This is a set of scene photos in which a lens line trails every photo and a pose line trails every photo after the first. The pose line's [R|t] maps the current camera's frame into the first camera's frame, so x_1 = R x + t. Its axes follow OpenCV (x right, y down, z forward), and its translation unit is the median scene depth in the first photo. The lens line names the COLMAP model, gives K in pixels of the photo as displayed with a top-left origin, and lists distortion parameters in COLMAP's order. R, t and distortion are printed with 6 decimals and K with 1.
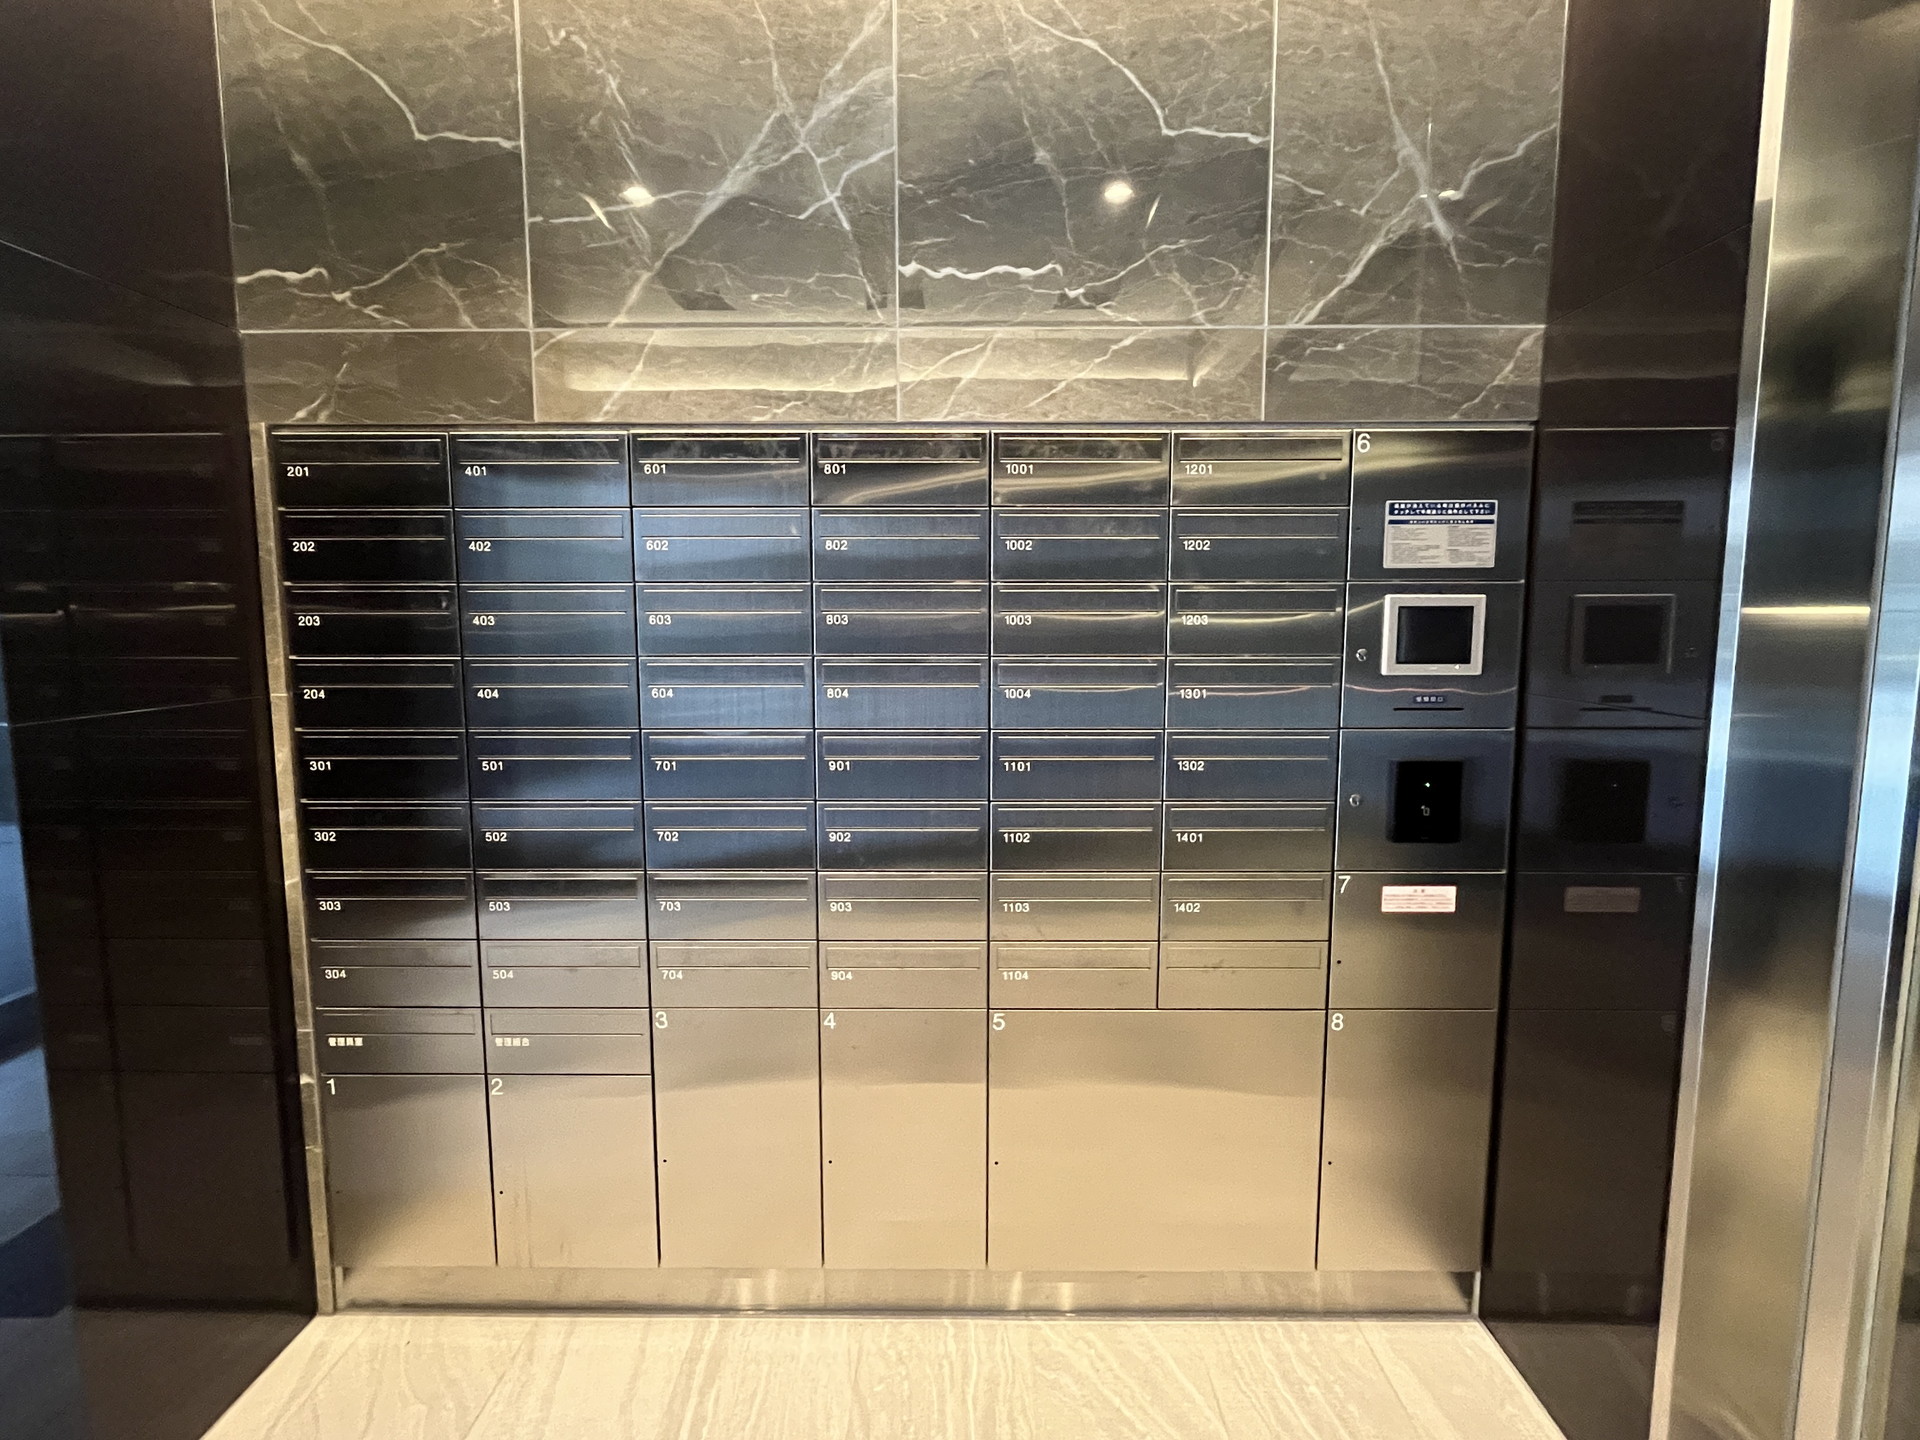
lens RADIAL K [[970.8, 0, 957.3], [0, 970.8, 736.1], [0, 0, 1]] dist [-0.002631, -0.001662]
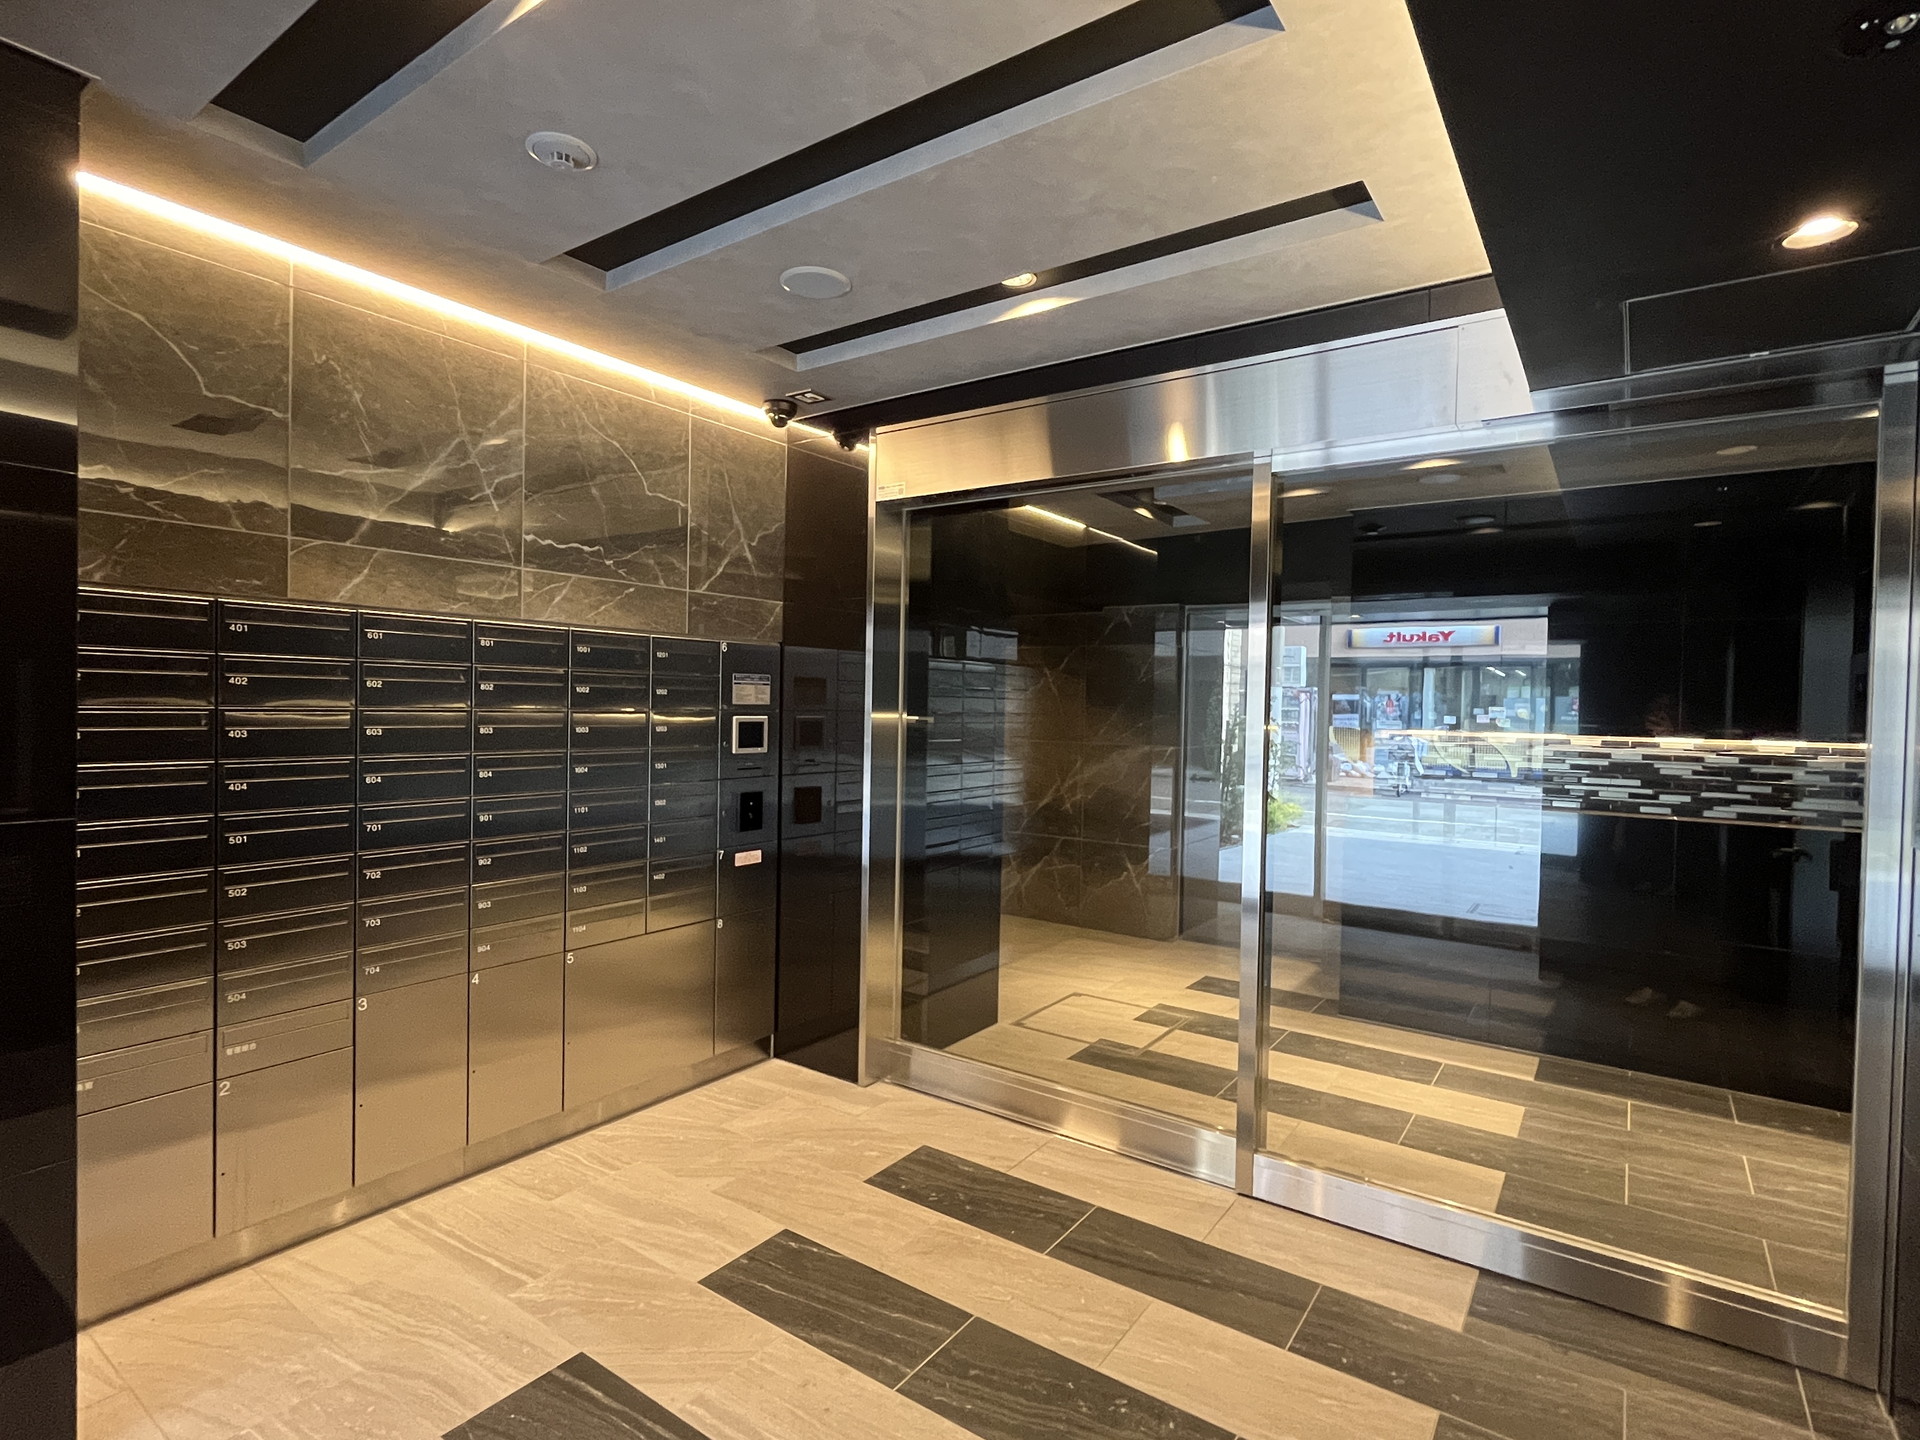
lens RADIAL K [[970.8, 0, 953.7], [0, 970.8, 724.2], [0, 0, 1]] dist [-0.002631, -0.001662]
pose [[0.569293, -0.005224, 0.822118, -1.074240], [0.072260, 0.996428, -0.043707, 0.001351], [-0.818953, 0.084288, 0.567637, -0.636635]]
